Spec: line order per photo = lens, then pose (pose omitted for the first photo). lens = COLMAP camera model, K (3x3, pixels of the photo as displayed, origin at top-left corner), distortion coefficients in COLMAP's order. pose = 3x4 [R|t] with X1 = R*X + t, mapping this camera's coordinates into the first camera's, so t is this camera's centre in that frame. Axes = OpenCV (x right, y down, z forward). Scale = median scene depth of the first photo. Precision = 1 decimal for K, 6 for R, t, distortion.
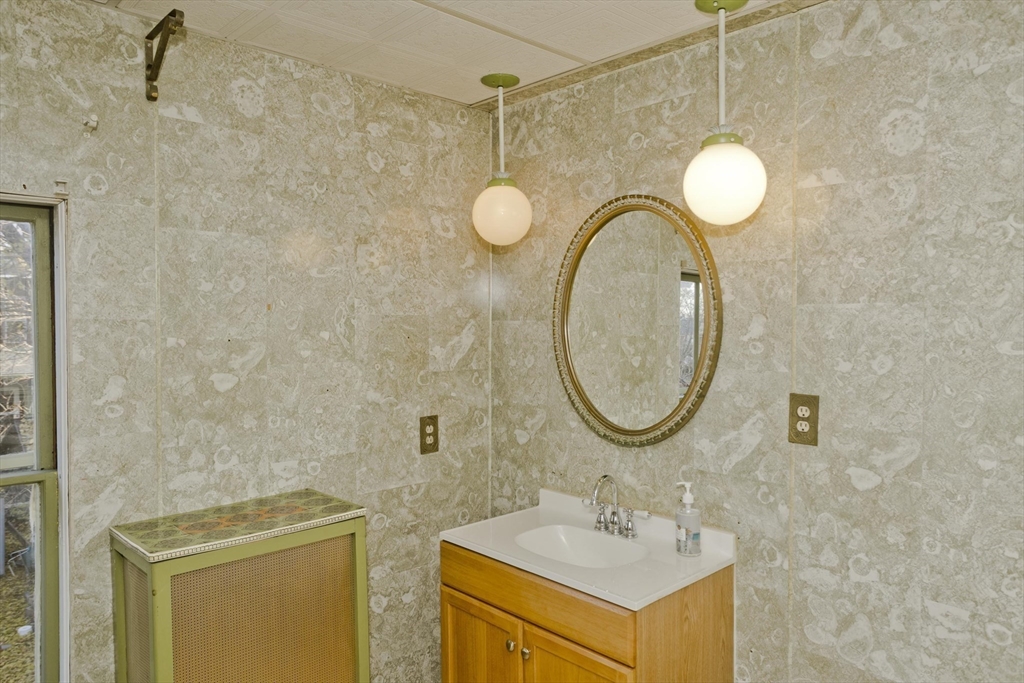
lens RADIAL K [[684.5, 0, 512.2], [0, 684.5, 312.7], [0, 0, 1]] dist [-0.027032, 0.037108]
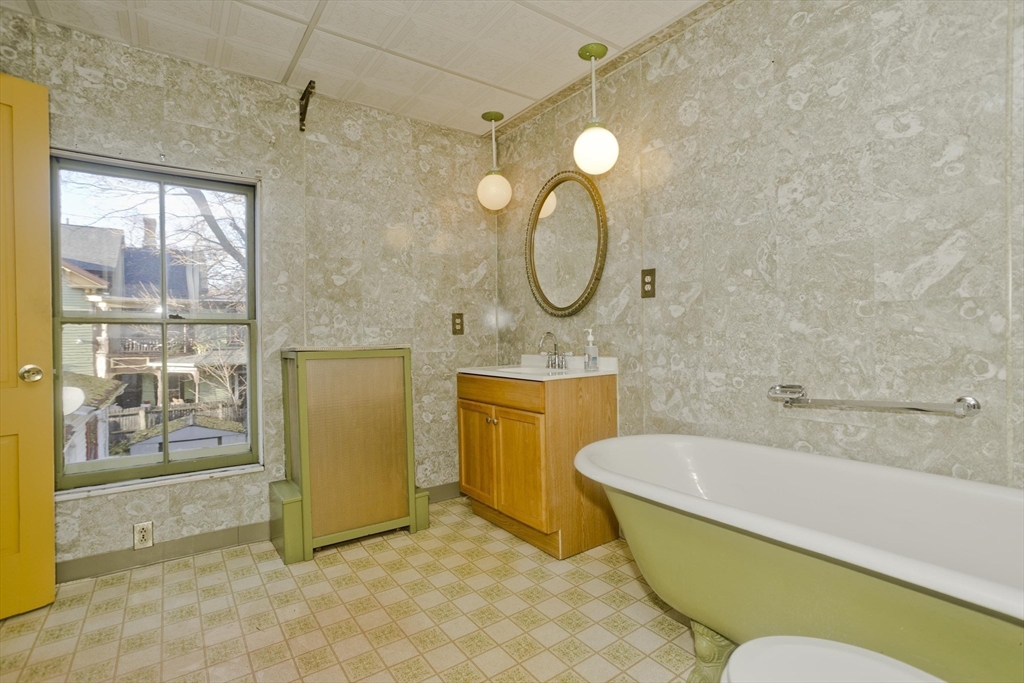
lens RADIAL K [[486.6, 0, 511.9], [0, 486.6, 318.1], [0, 0, 1]] dist [-0.054966, 0.030119]
pose [[0.990951, -0.014276, -0.133466, 0.240551], [0.011082, 0.999635, -0.024644, 0.265052], [0.133769, 0.022942, 0.990747, -0.264457]]
